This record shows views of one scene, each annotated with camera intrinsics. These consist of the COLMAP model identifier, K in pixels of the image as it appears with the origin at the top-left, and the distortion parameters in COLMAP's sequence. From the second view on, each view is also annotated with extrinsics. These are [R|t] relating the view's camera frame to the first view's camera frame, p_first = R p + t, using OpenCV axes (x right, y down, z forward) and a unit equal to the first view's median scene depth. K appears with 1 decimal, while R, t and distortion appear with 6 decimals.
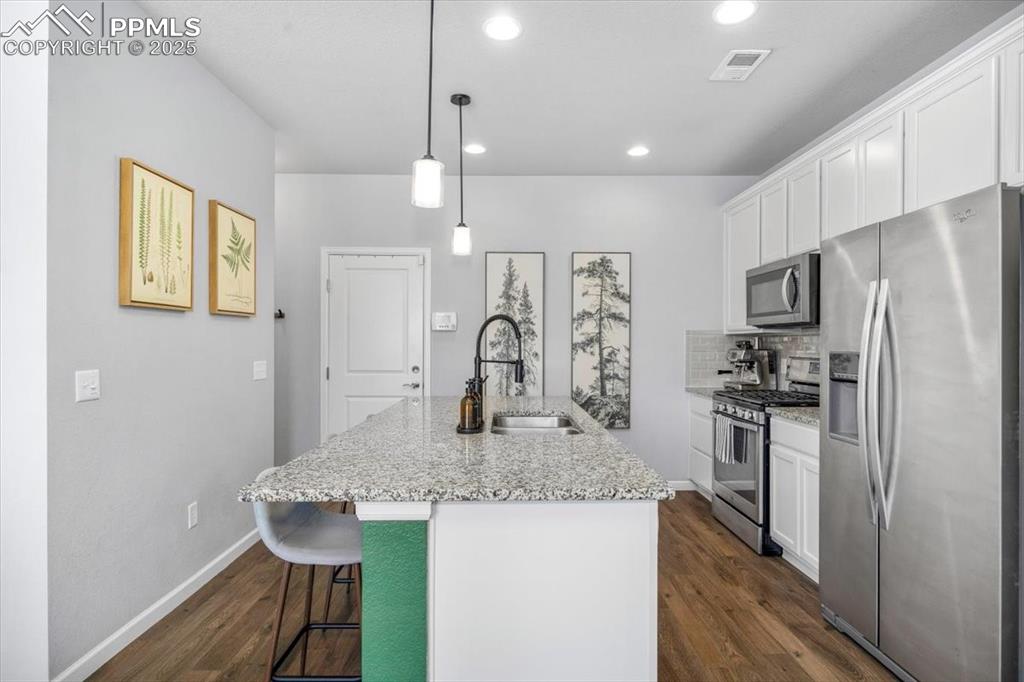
lens RADIAL K [[573.1, 0, 512.1], [0, 573.1, 339.1], [0, 0, 1]] dist [-0.003304, -0.000715]
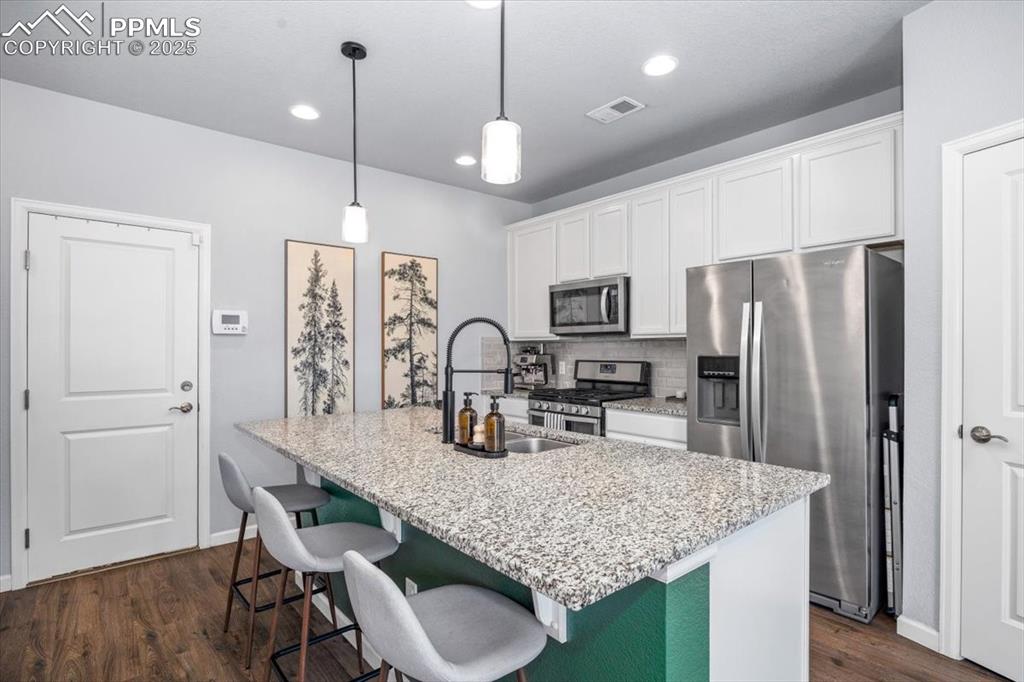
lens RADIAL K [[534.2, 0, 512.3], [0, 534.2, 346.3], [0, 0, 1]] dist [-0.005740, -0.000103]
pose [[0.749009, -0.001325, 0.662559, -0.313929], [-0.000597, 0.999996, 0.002675, -0.000651], [-0.662560, -0.002399, 0.749005, 0.213395]]
